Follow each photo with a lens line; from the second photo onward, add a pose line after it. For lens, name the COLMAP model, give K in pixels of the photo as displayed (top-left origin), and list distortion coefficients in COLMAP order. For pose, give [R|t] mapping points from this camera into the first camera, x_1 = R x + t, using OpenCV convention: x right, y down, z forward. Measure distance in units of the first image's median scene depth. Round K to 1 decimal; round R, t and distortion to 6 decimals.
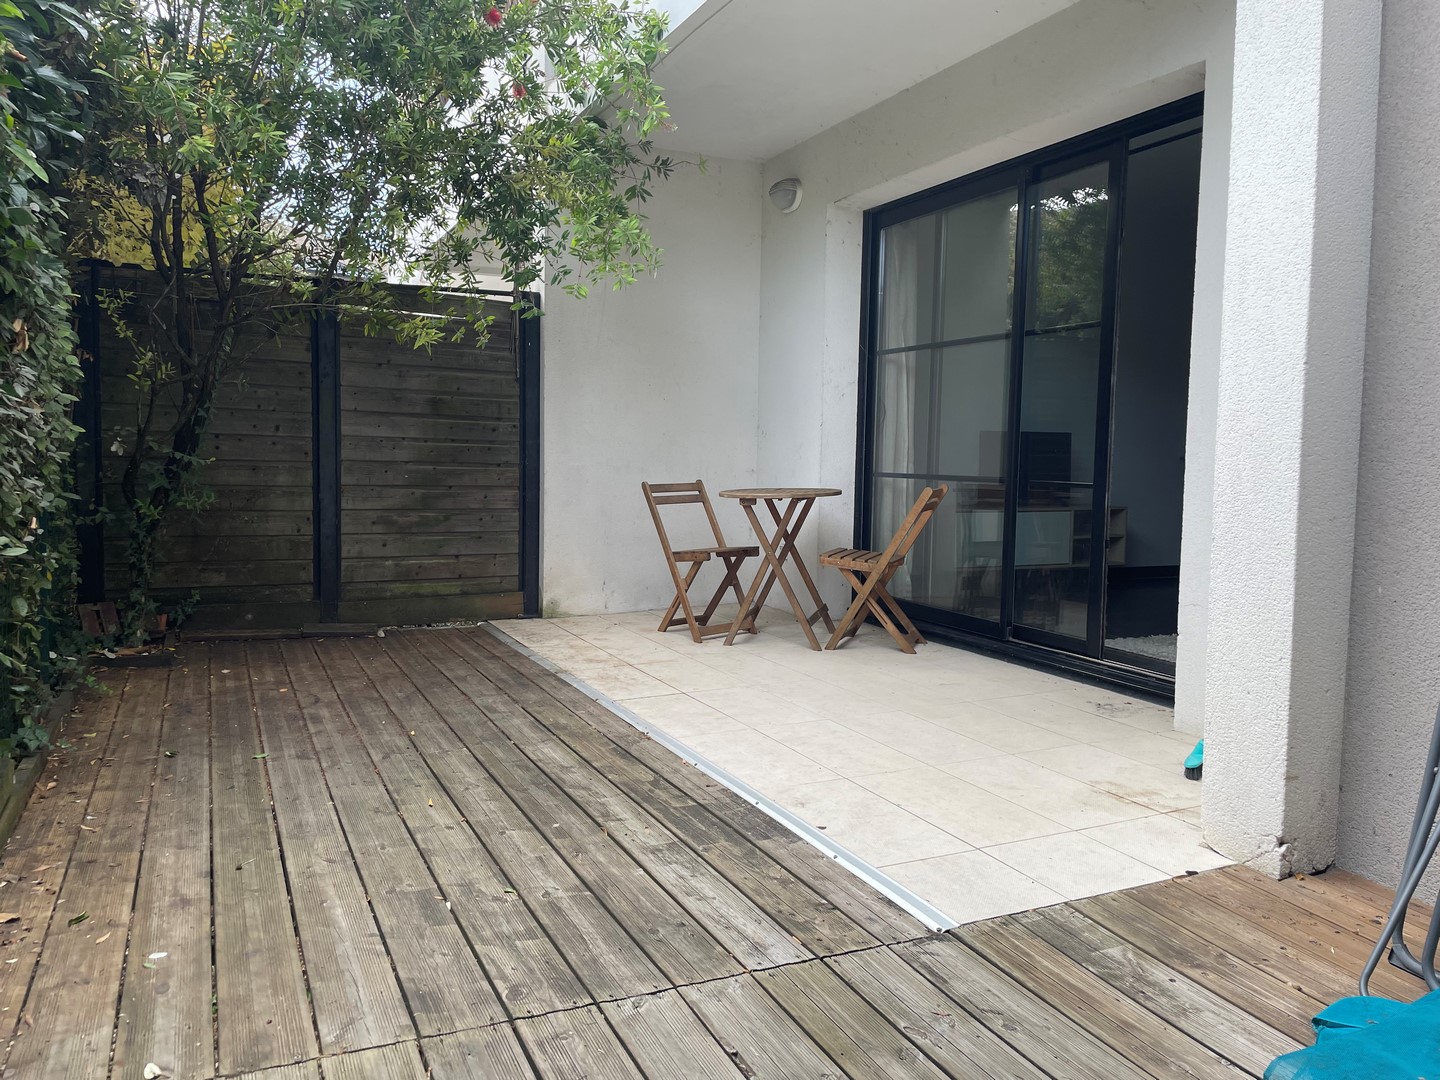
lens RADIAL K [[1089.8, 0, 710.0], [0, 1089.8, 534.4], [0, 0, 1]] dist [0.113047, -0.157116]
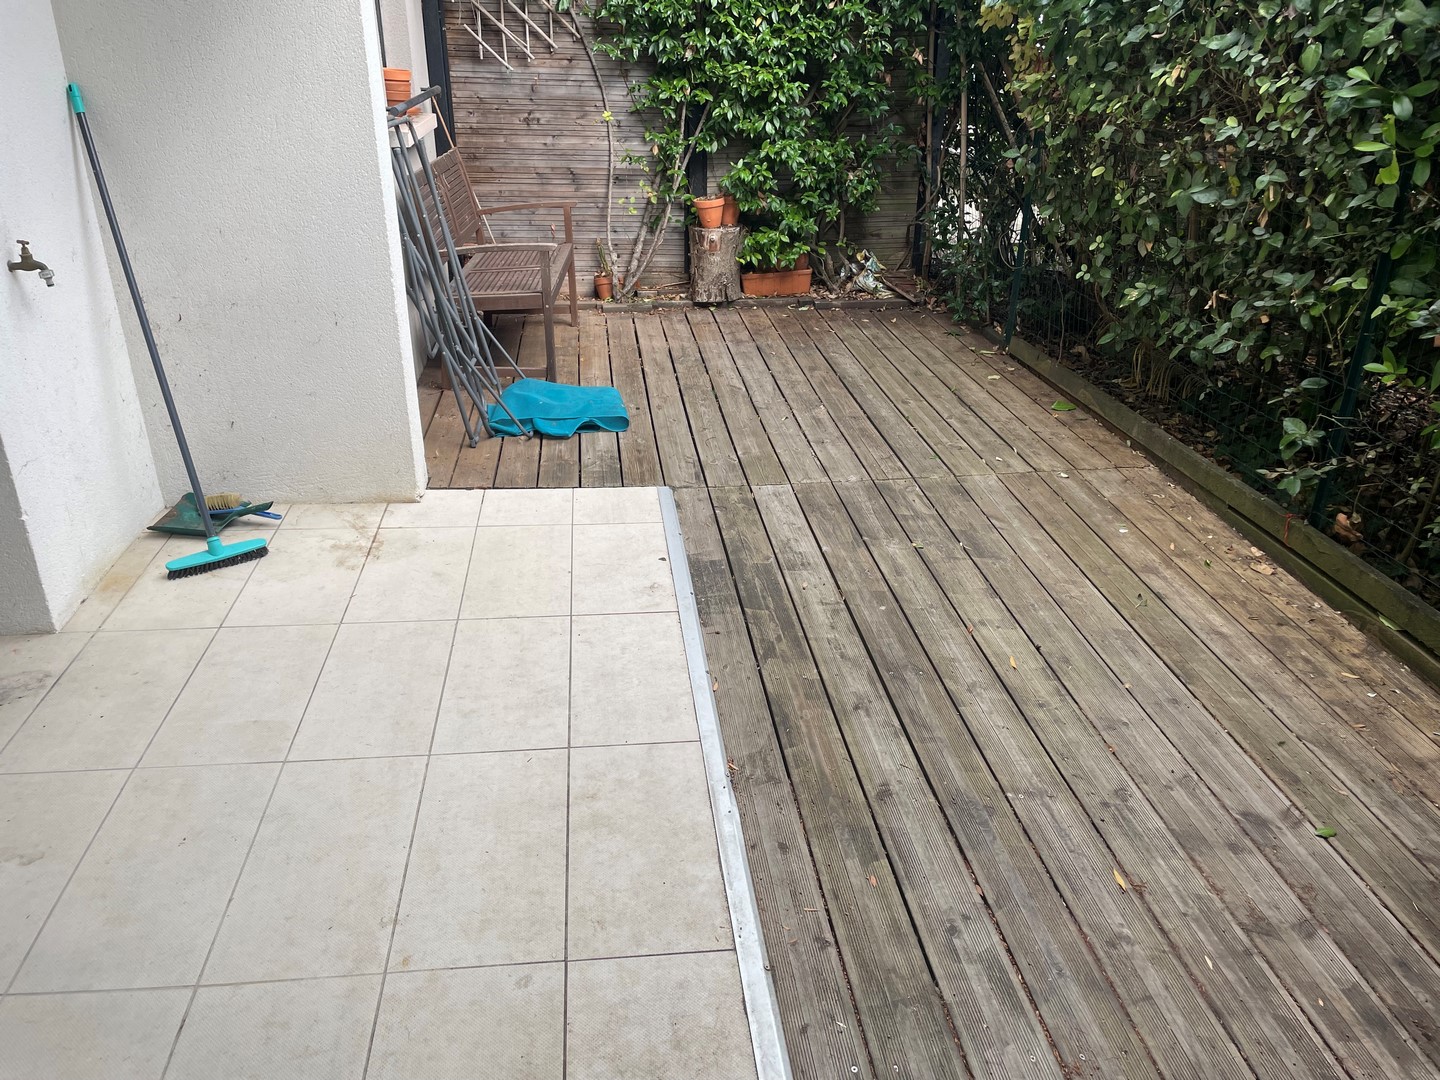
lens RADIAL K [[1089.8, 0, 710.0], [0, 1089.8, 534.4], [0, 0, 1]] dist [0.113047, -0.157116]
pose [[-0.949469, -0.152948, 0.274071, -0.269479], [0.002240, 0.869903, 0.493219, -0.342400], [-0.313852, 0.468910, -0.825603, 1.960746]]
